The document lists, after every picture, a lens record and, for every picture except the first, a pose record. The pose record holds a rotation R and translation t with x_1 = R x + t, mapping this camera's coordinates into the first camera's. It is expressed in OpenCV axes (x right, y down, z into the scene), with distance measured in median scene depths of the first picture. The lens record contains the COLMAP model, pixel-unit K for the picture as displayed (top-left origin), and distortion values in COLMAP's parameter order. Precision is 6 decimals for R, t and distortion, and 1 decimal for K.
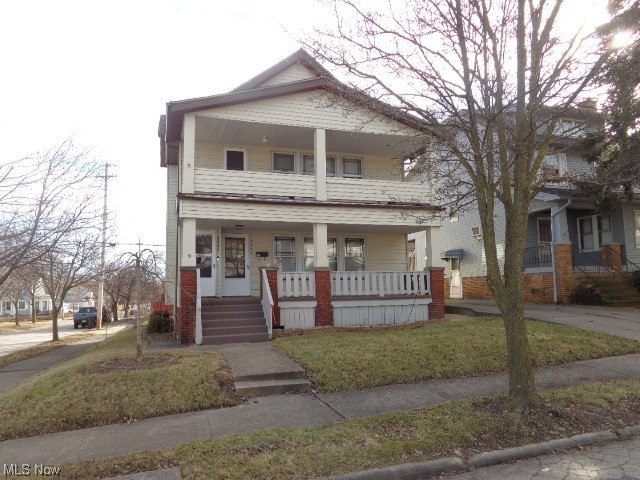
lens RADIAL K [[471.5, 0, 320.6], [0, 471.5, 240.0], [0, 0, 1]] dist [-0.003312, 0.012937]
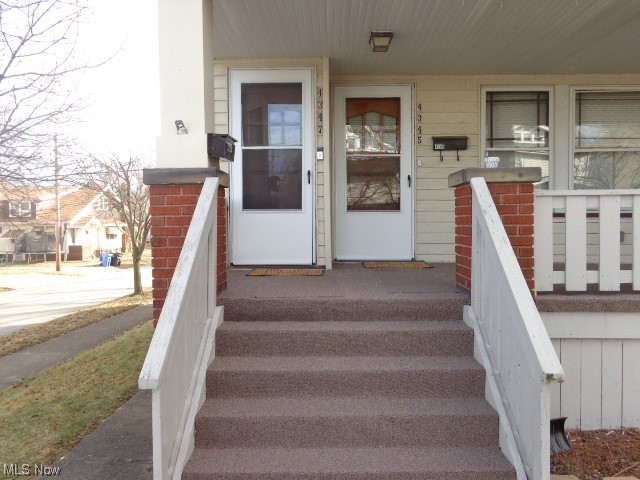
lens RADIAL K [[471.5, 0, 325.8], [0, 471.5, 236.9], [0, 0, 1]] dist [-0.003312, 0.012937]
pose [[0.948737, 0.027182, -0.314895, -0.110053], [0.017414, 0.990286, 0.137949, 0.054243], [0.315586, -0.136361, 0.939048, 0.702104]]
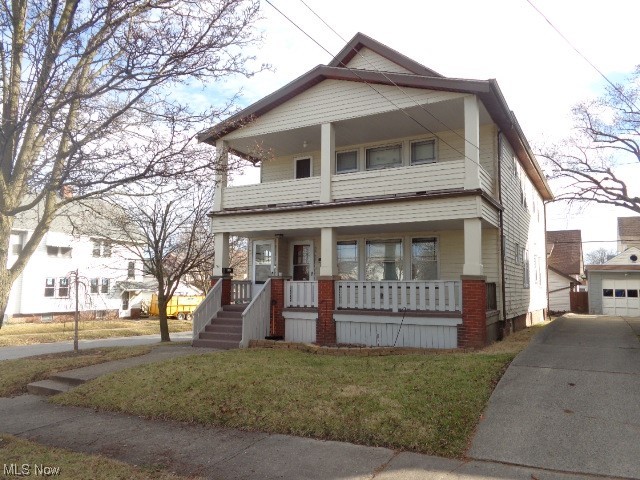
lens RADIAL K [[524.2, 0, 318.4], [0, 524.2, 236.4], [0, 0, 1]] dist [0.096025, 0.001453]
pose [[0.671687, -0.058529, -0.738519, 0.730592], [0.052001, 0.998140, -0.031809, 0.013162], [0.739008, -0.017037, 0.673482, 0.305048]]
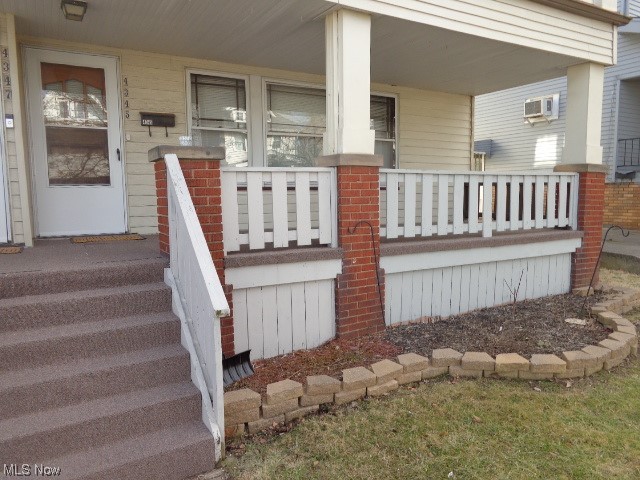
lens RADIAL K [[471.5, 0, 315.1], [0, 471.5, 235.7], [0, 0, 1]] dist [-0.003312, 0.012937]
pose [[0.978184, -0.010441, 0.207479, -0.090318], [-0.028838, 0.982242, 0.185388, 0.052328], [-0.205730, -0.187326, 0.960512, 0.672707]]
